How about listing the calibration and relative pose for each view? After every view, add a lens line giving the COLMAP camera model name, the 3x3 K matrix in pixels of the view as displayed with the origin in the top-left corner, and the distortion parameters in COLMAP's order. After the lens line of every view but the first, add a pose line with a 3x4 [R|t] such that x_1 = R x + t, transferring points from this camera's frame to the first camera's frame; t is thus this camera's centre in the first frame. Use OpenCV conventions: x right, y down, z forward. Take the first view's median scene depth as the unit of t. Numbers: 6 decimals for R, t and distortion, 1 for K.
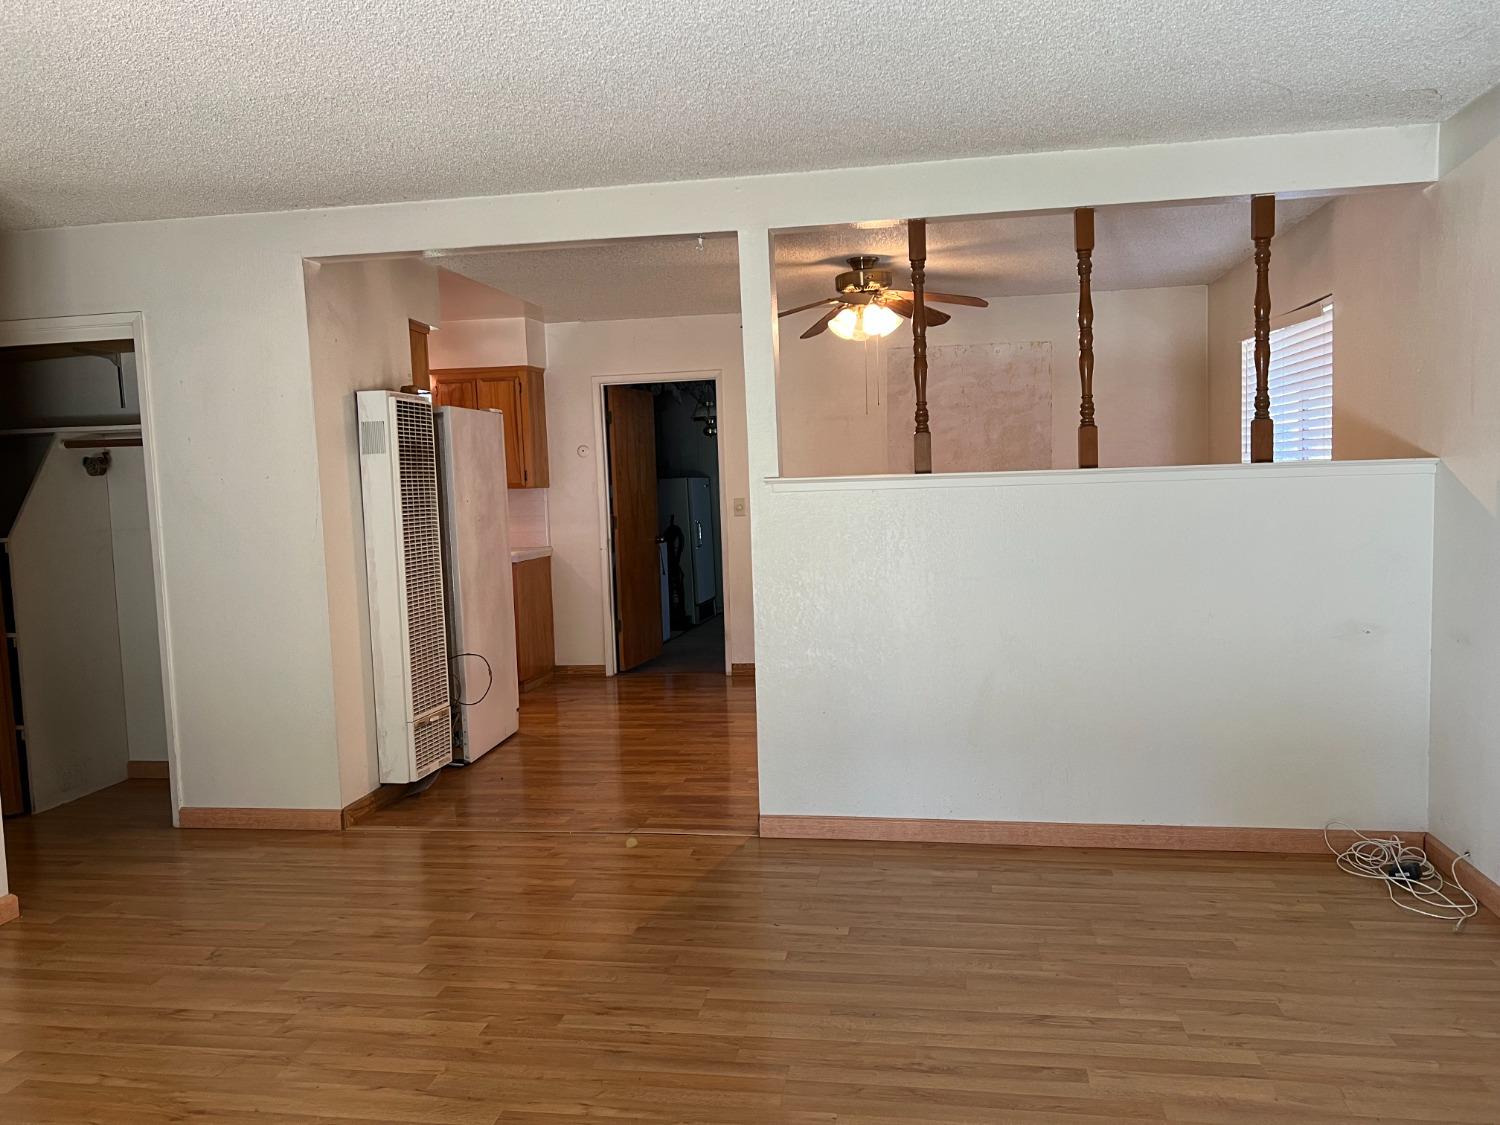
lens RADIAL K [[1118.1, 0, 750.3], [0, 1118.1, 600.1], [0, 0, 1]] dist [0.033242, -0.035536]
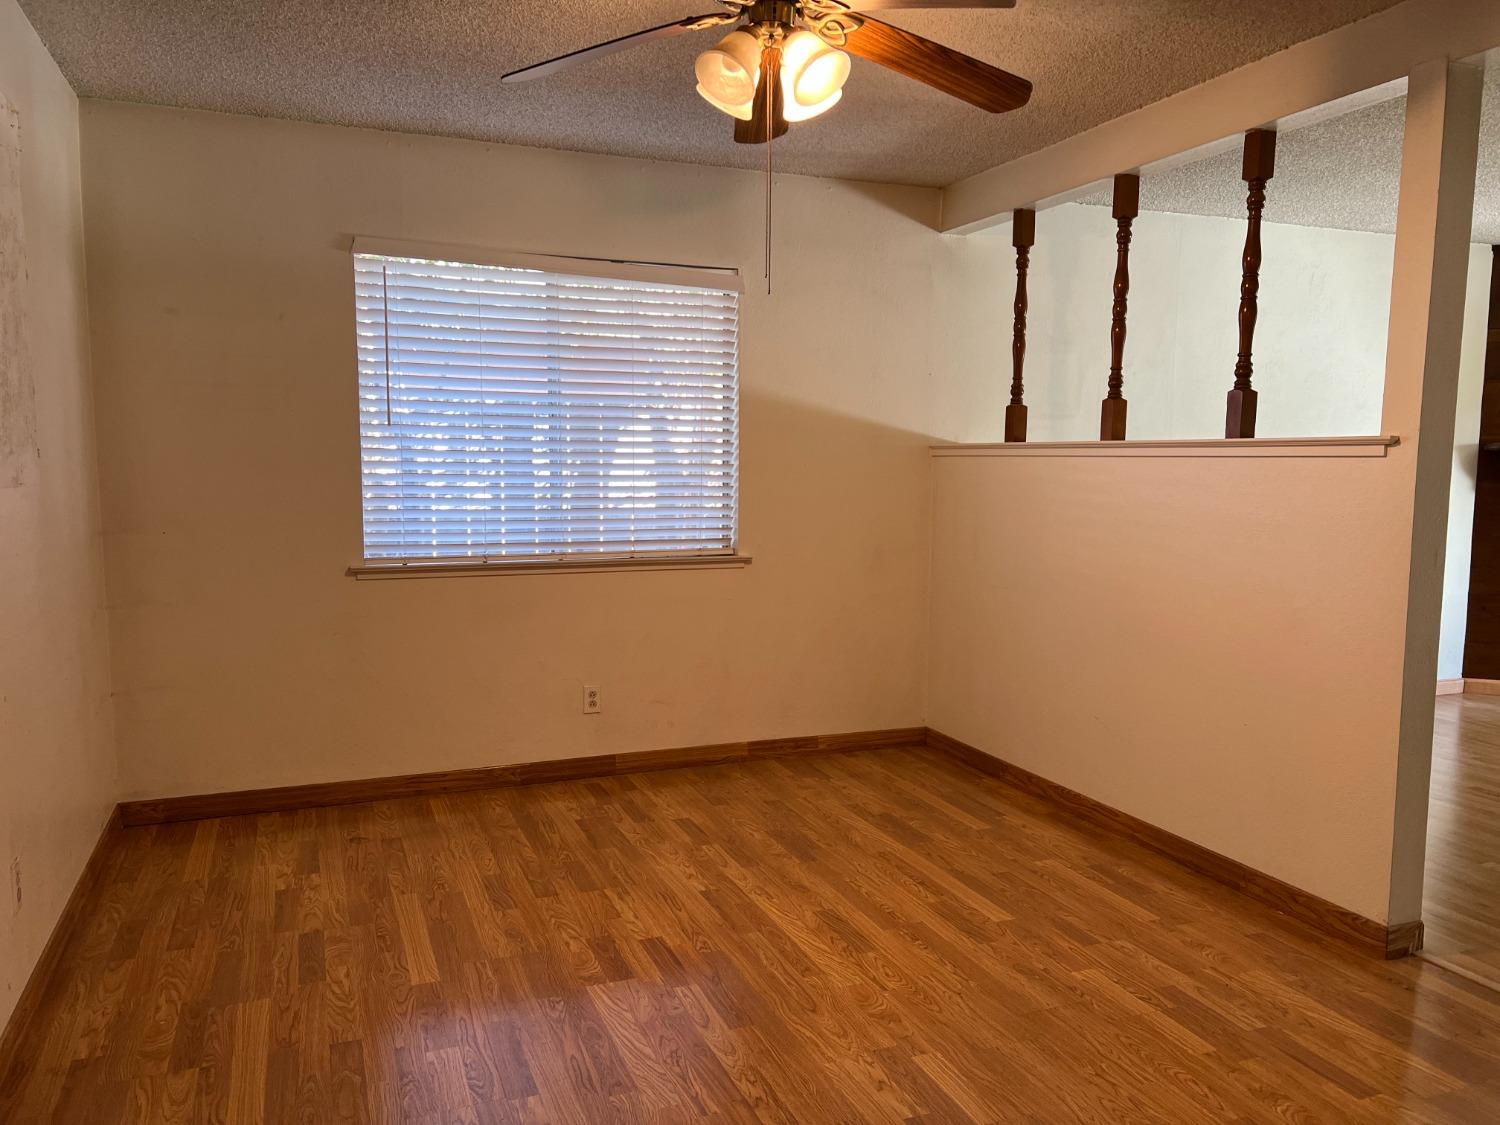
lens RADIAL K [[1118.1, 0, 743.2], [0, 1118.1, 573.5], [0, 0, 1]] dist [0.033242, -0.035536]
pose [[-0.510828, -0.069365, 0.856880, -0.390454], [0.104374, 0.984362, 0.141908, -0.176475], [-0.853324, 0.161927, -0.495599, 1.789504]]
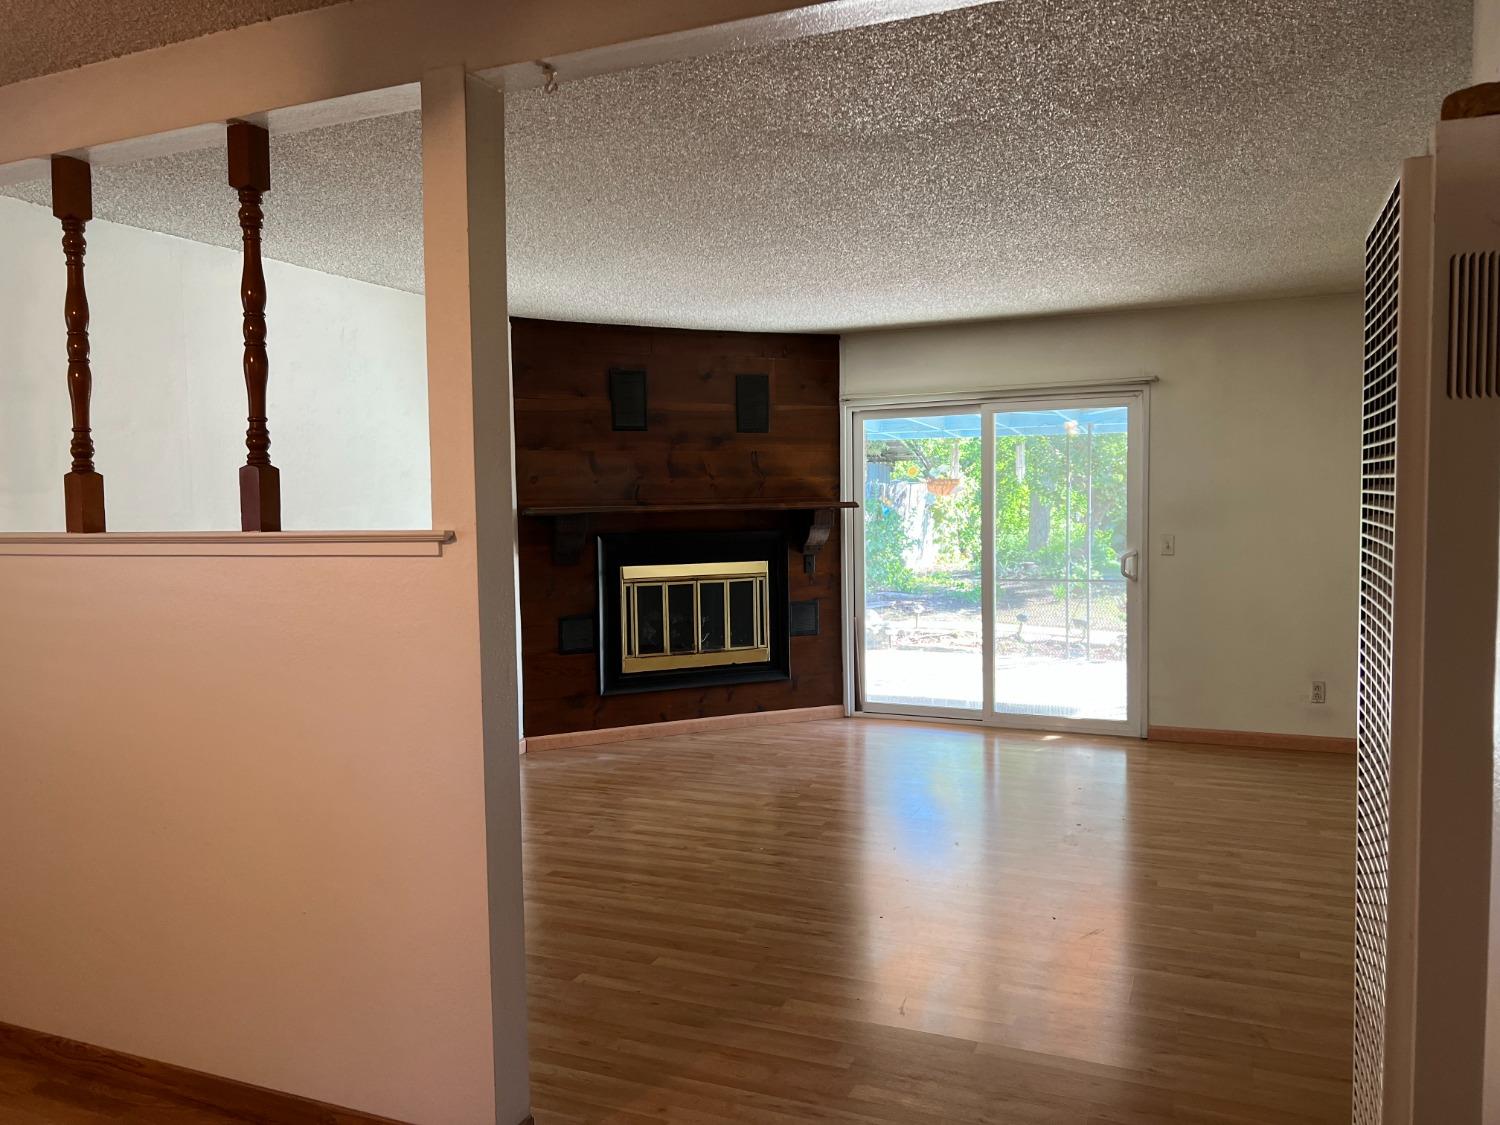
lens RADIAL K [[1118.1, 0, 750.6], [0, 1118.1, 563.3], [0, 0, 1]] dist [0.033242, -0.035536]
pose [[-0.970144, 0.028649, 0.240830, -0.265346], [0.069429, 0.984247, 0.162598, -0.183012], [-0.232378, 0.174464, -0.956850, 1.574788]]
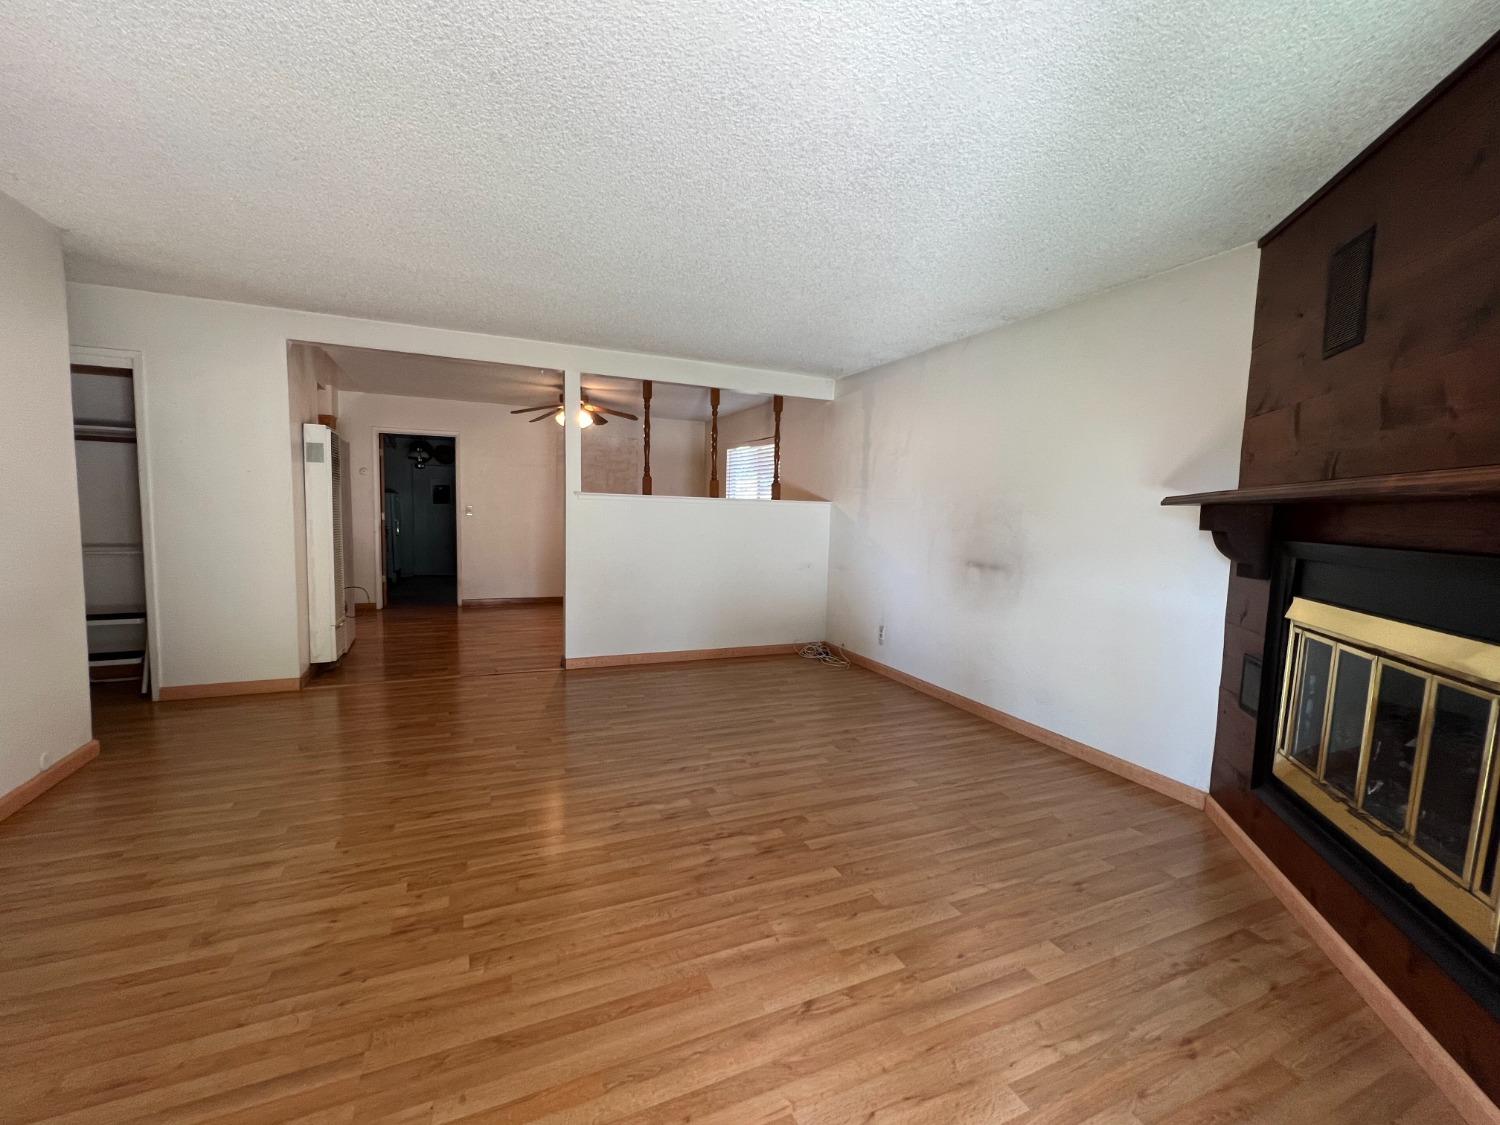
lens RADIAL K [[632.3, 0, 739.2], [0, 632.3, 568.7], [0, 0, 1]] dist [0.001637, 0.000356]
pose [[0.835162, 0.002525, 0.549998, -0.381256], [0.008356, 0.999816, -0.017278, 0.056085], [-0.549940, 0.019026, 0.834987, -0.137762]]
